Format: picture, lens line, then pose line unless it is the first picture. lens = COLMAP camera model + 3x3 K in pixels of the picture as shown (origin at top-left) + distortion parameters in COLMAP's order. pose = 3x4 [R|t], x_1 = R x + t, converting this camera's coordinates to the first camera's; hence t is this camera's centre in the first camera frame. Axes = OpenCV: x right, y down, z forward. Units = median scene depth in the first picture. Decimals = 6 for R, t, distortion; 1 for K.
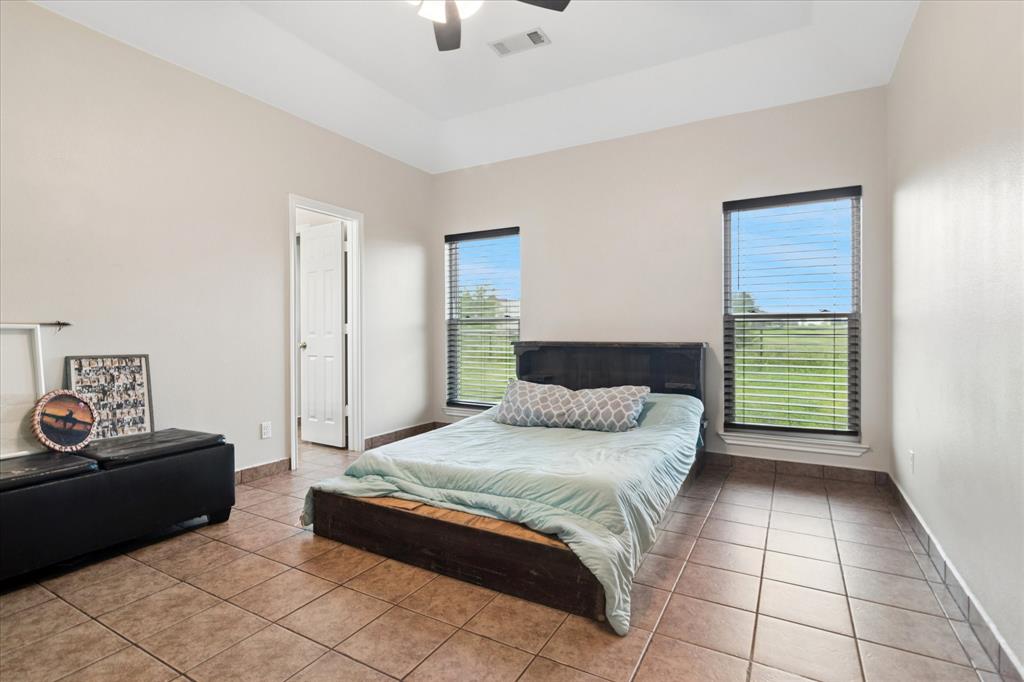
lens RADIAL K [[491.5, 0, 521.3], [0, 491.5, 339.0], [0, 0, 1]] dist [-0.004976, 0.000763]
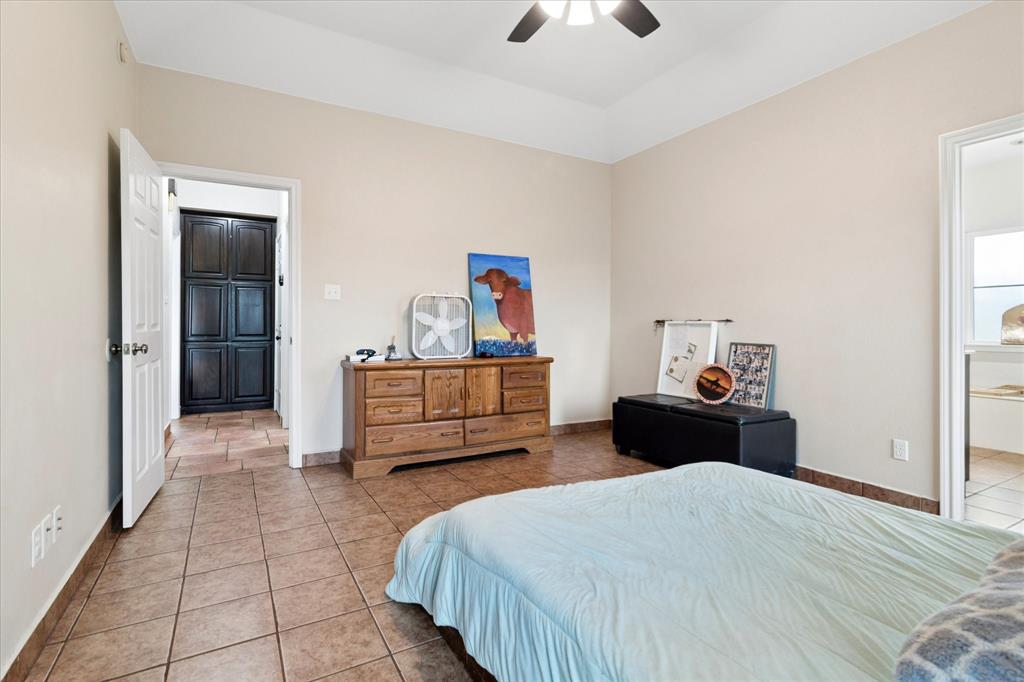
lens RADIAL K [[491.5, 0, 512.2], [0, 491.5, 331.5], [0, 0, 1]] dist [-0.004976, 0.000763]
pose [[-0.519104, 0.008936, -0.854665, 0.643233], [-0.016822, 0.999645, 0.020669, -0.016243], [0.854546, 0.025106, -0.518769, 1.146052]]
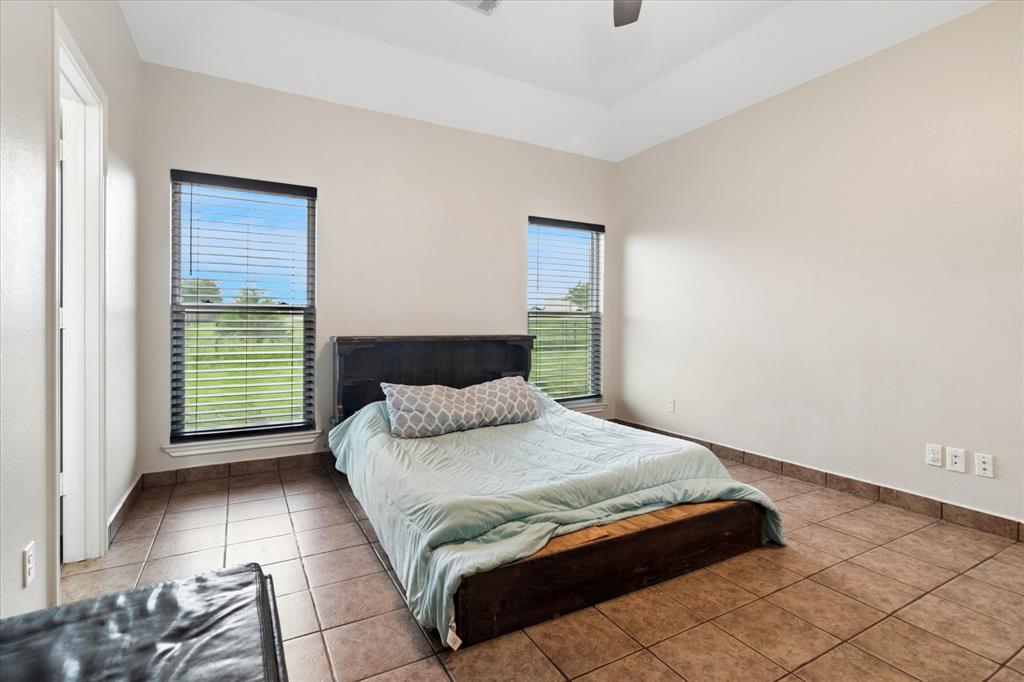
lens RADIAL K [[491.5, 0, 517.0], [0, 491.5, 332.1], [0, 0, 1]] dist [-0.004976, 0.000763]
pose [[0.522218, -0.010148, 0.852752, -0.866357], [0.007996, 0.999944, 0.007003, -0.010485], [-0.852775, 0.003162, 0.522269, 0.577628]]
